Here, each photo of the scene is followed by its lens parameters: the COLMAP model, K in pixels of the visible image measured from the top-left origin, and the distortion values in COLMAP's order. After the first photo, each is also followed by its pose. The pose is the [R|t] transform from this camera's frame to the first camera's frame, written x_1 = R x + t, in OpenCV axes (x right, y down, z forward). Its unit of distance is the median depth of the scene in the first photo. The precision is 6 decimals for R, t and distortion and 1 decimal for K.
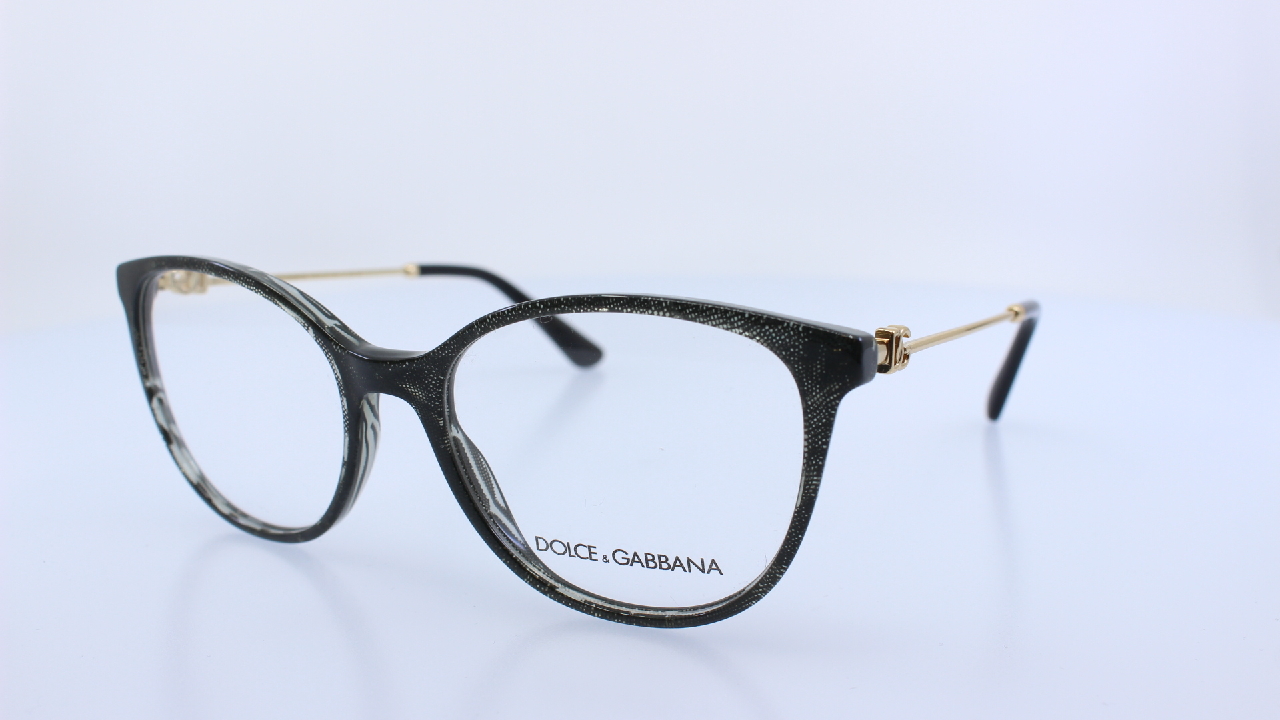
lens RADIAL K [[1234.6, 0, 640.0], [0, 1234.6, 360.0], [0, 0, 1]] dist [-0.147517, 0.001190]
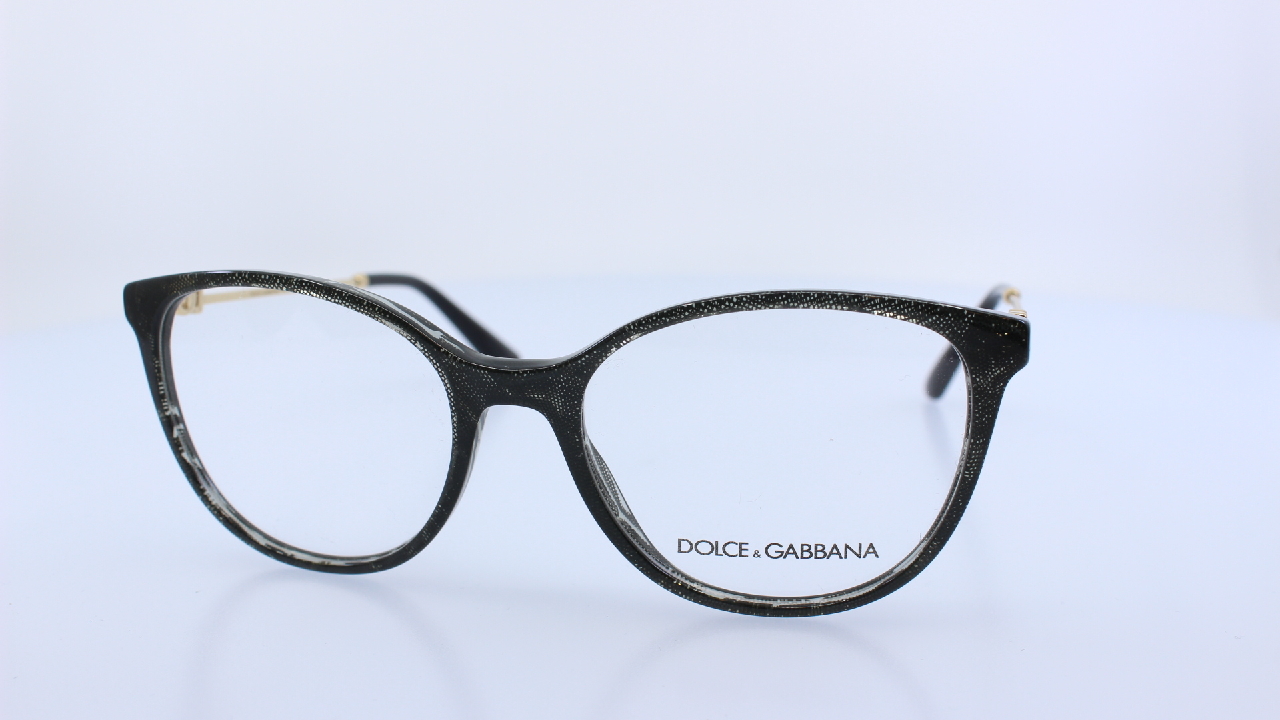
lens RADIAL K [[1234.6, 0, 640.0], [0, 1234.6, 360.0], [0, 0, 1]] dist [-0.147517, 0.001190]
pose [[0.969842, -0.055152, 0.237412, -0.351399], [0.055258, 0.998453, 0.006216, -0.008632], [-0.237388, 0.007090, 0.971389, 0.043914]]
